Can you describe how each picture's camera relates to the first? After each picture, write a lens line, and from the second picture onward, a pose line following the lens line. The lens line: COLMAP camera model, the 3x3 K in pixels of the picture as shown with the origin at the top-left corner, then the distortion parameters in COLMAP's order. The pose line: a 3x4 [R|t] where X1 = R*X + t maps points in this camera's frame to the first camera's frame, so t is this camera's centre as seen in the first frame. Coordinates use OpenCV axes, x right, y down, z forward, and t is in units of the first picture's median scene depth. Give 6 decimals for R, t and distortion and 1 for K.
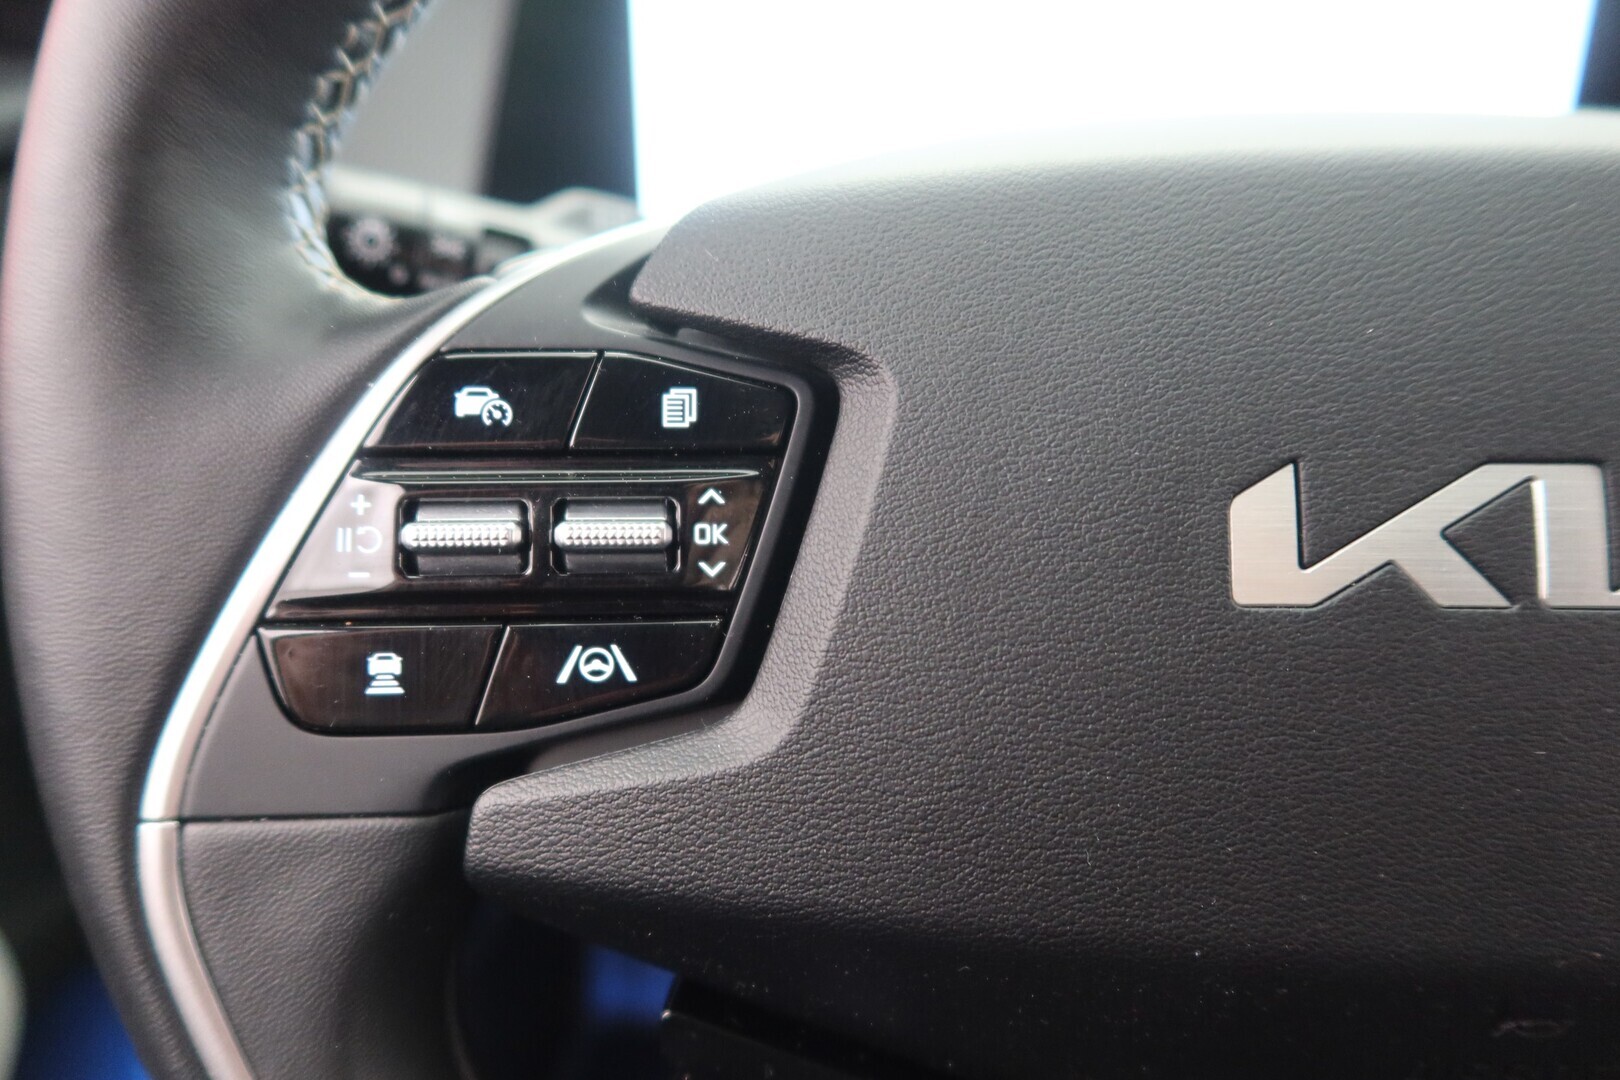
lens RADIAL K [[1084.4, 0, 810.0], [0, 1084.4, 540.0], [0, 0, 1]] dist [-0.031550, 0.005435]
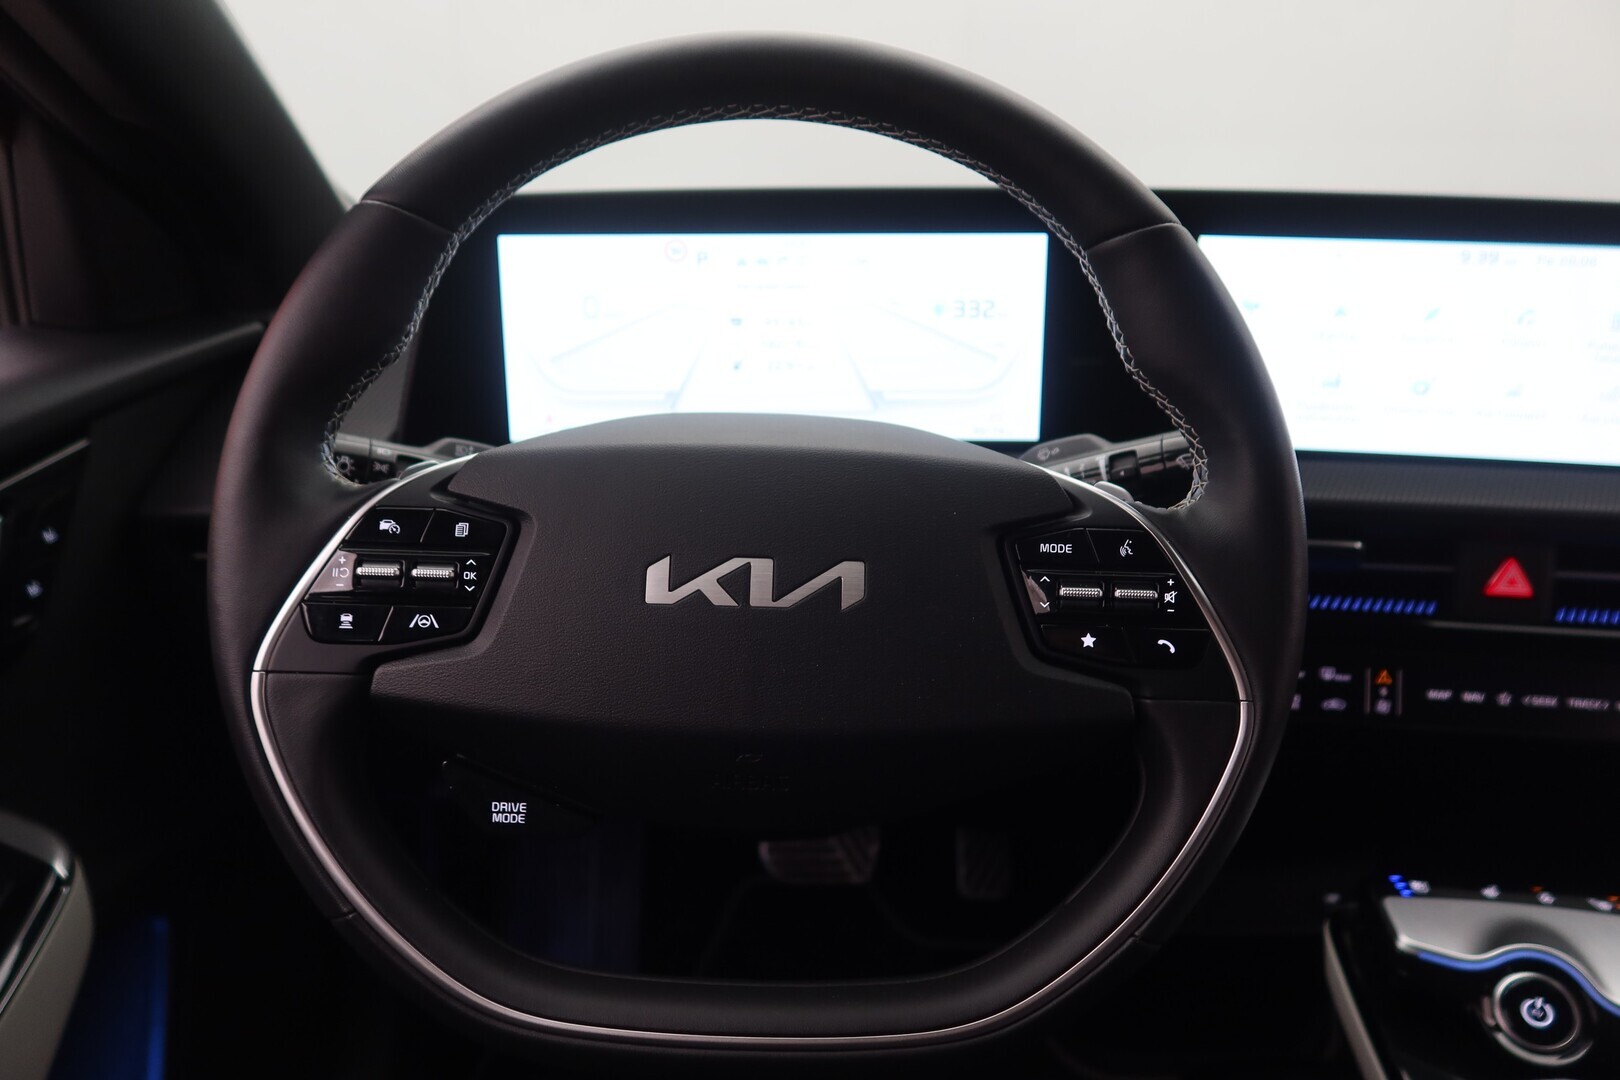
lens RADIAL K [[1084.4, 0, 810.0], [0, 1084.4, 540.0], [0, 0, 1]] dist [-0.031550, 0.005435]
pose [[0.998959, 0.030958, 0.033504, 0.682515], [-0.026528, 0.991747, -0.125433, 0.228774], [-0.037111, 0.124414, 0.991536, -1.779081]]
